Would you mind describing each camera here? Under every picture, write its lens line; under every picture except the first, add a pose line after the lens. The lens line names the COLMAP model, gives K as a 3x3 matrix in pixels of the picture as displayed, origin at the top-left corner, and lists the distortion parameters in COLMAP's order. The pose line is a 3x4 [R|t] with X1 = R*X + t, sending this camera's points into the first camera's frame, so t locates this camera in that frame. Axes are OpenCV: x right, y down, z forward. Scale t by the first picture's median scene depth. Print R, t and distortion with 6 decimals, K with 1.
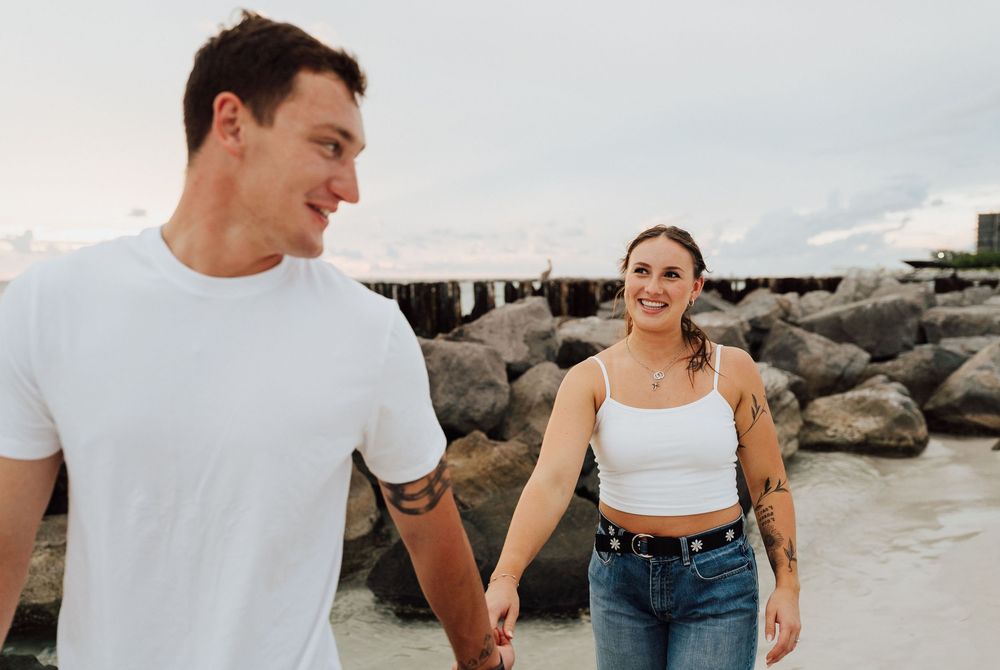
lens RADIAL K [[823.5, 0, 496.9], [0, 823.5, 335.8], [0, 0, 1]] dist [0.001965, 0.002727]
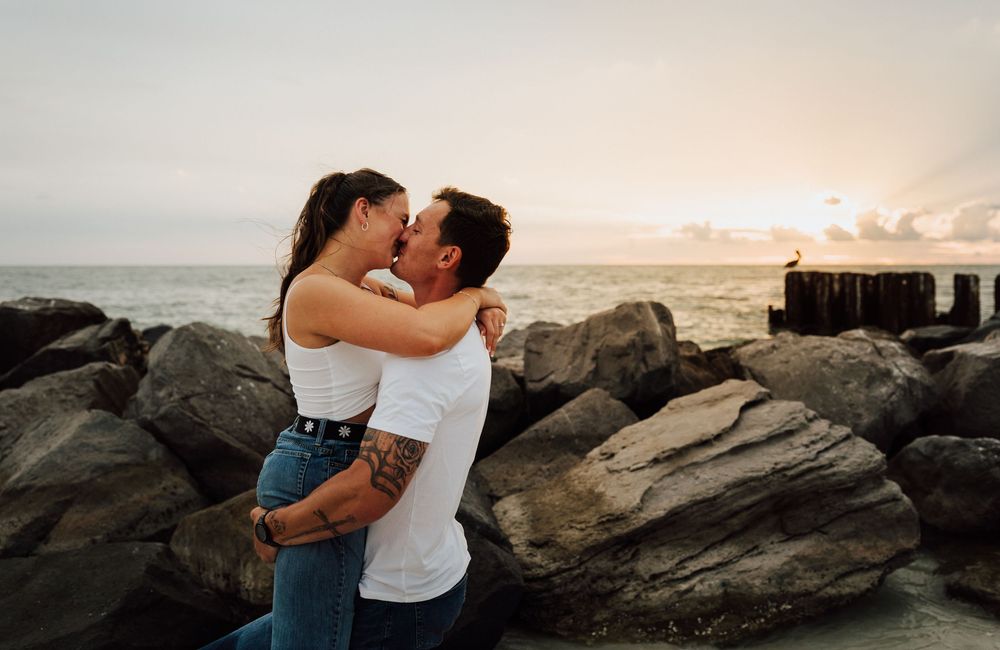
lens RADIAL K [[836.5, 0, 498.1], [0, 836.5, 297.7], [0, 0, 1]] dist [-0.010119, -0.001850]
pose [[0.750221, 0.030844, -0.660468, 0.479165], [-0.049518, 0.998727, -0.009607, -0.037405], [0.659331, 0.039913, 0.750793, 0.352871]]
